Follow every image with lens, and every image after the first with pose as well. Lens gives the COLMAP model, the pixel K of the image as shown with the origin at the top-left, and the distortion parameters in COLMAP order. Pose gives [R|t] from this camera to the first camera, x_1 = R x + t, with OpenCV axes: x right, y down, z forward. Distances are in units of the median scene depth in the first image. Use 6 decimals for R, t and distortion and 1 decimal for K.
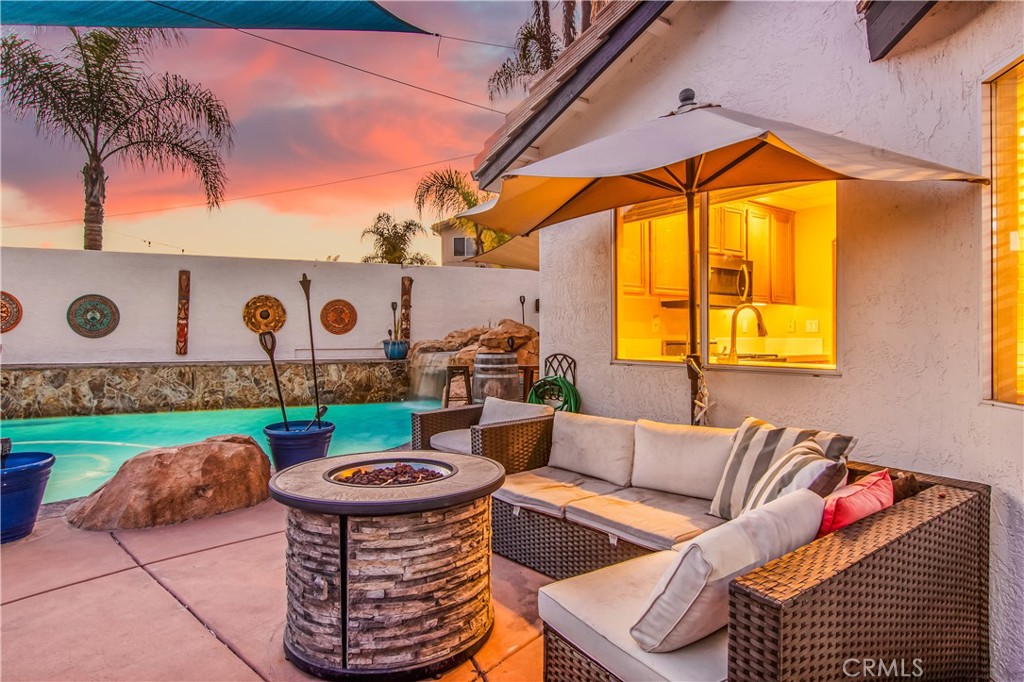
lens RADIAL K [[553.8, 0, 512.0], [0, 553.8, 341.0], [0, 0, 1]] dist [0.000057, -0.000741]
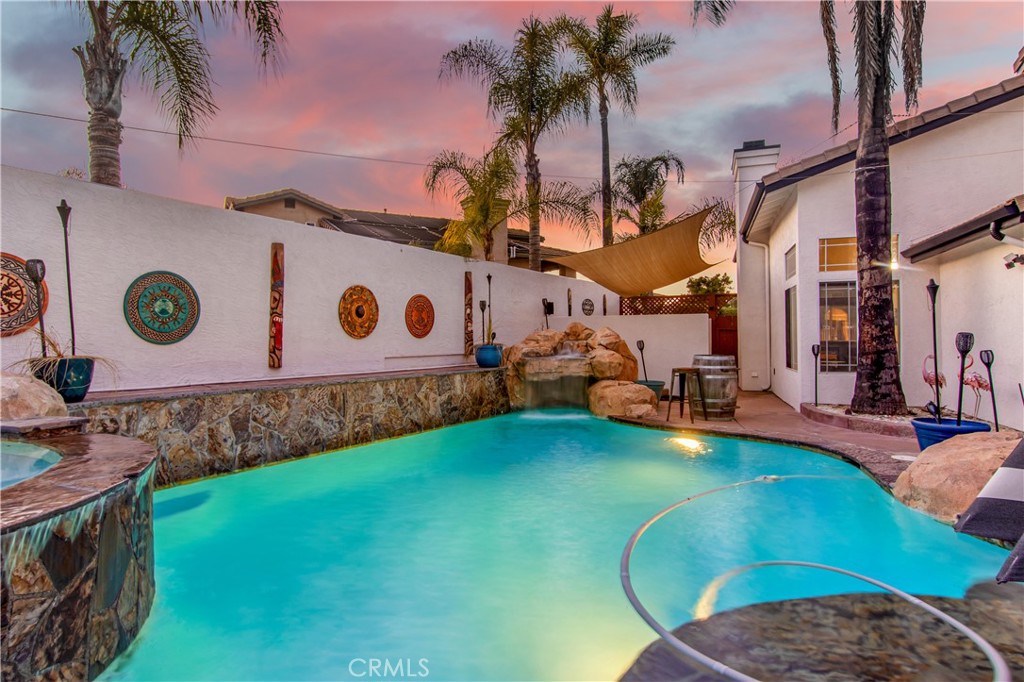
lens RADIAL K [[581.6, 0, 512.0], [0, 581.6, 341.0], [0, 0, 1]] dist [0.002367, 0.000736]
pose [[0.808794, -0.004970, 0.588071, -0.841277], [0.009790, 0.999940, -0.005014, -0.002503], [-0.588010, 0.009812, 0.808794, 0.284745]]
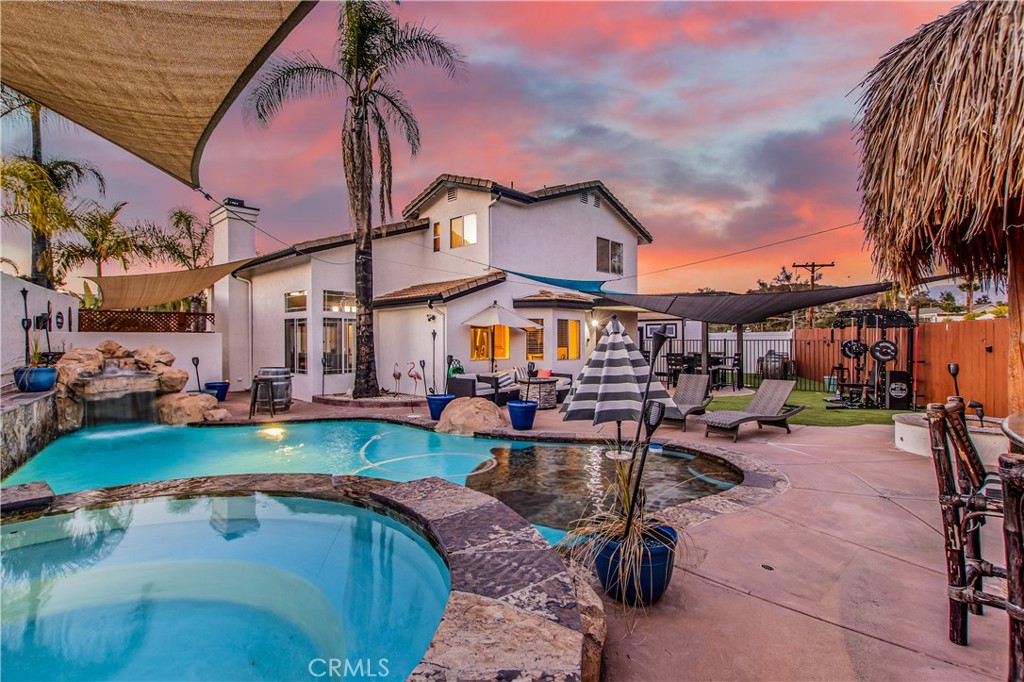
lens RADIAL K [[473.1, 0, 495.9], [0, 473.1, 339.5], [0, 0, 1]] dist [0.002420, 0.000195]
pose [[-0.167085, 0.003963, 0.985935, -1.165157], [0.010555, 0.999942, -0.002231, -0.037143], [-0.985886, 0.010034, -0.167117, 0.539391]]
